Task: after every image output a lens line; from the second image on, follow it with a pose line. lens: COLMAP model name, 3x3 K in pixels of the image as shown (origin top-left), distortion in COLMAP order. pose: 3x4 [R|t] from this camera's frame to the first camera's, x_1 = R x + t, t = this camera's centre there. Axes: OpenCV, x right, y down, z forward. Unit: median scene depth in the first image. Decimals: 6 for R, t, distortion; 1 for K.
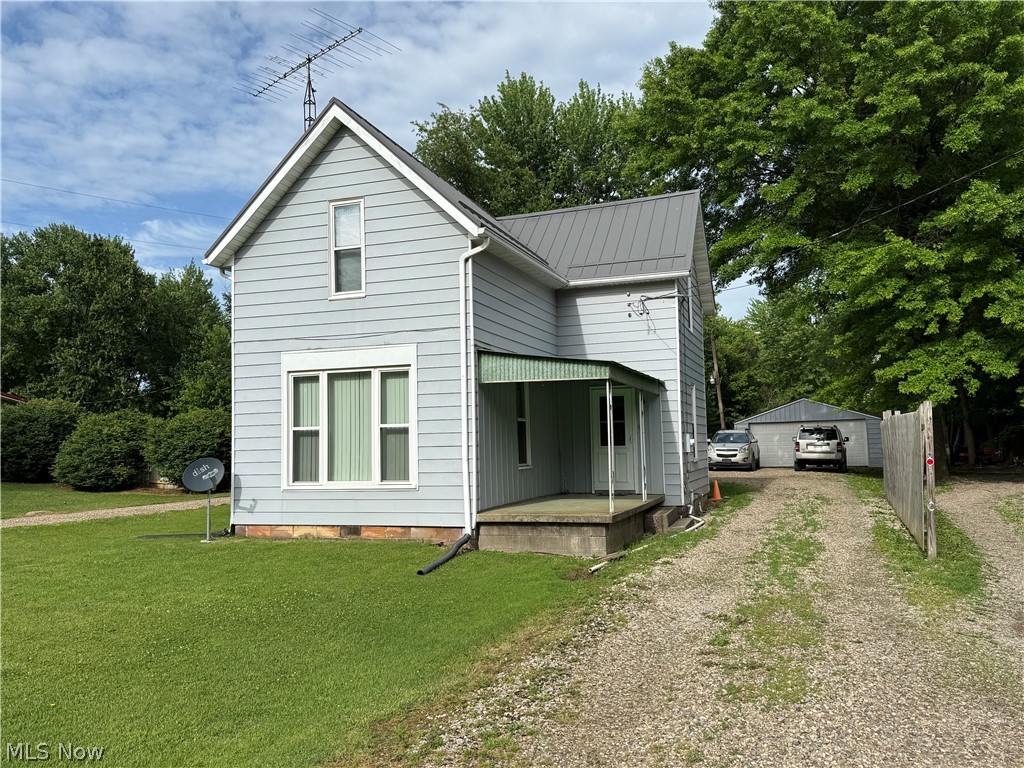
lens RADIAL K [[792.1, 0, 509.9], [0, 792.1, 389.3], [0, 0, 1]] dist [0.057774, -0.003990]
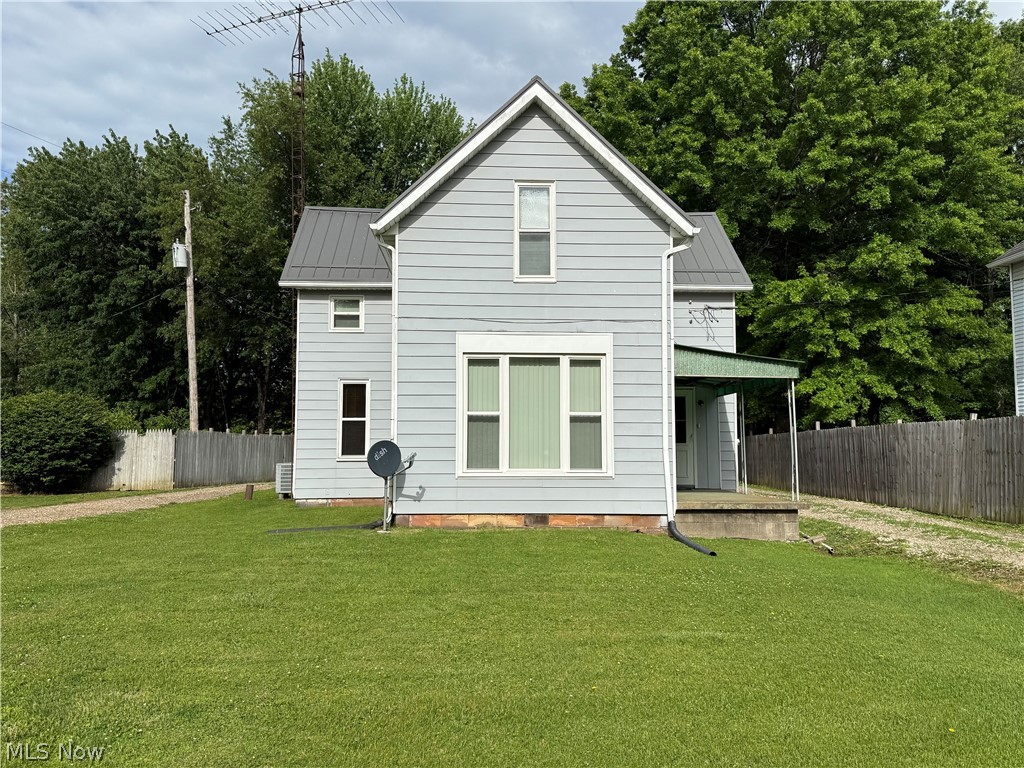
lens RADIAL K [[826.3, 0, 463.7], [0, 826.3, 386.5], [0, 0, 1]] dist [0.085496, -0.034142]
pose [[0.927930, 0.053315, 0.368923, -0.649692], [-0.048517, 0.998574, -0.022277, 0.040752], [-0.369585, 0.002772, 0.929193, 0.083431]]
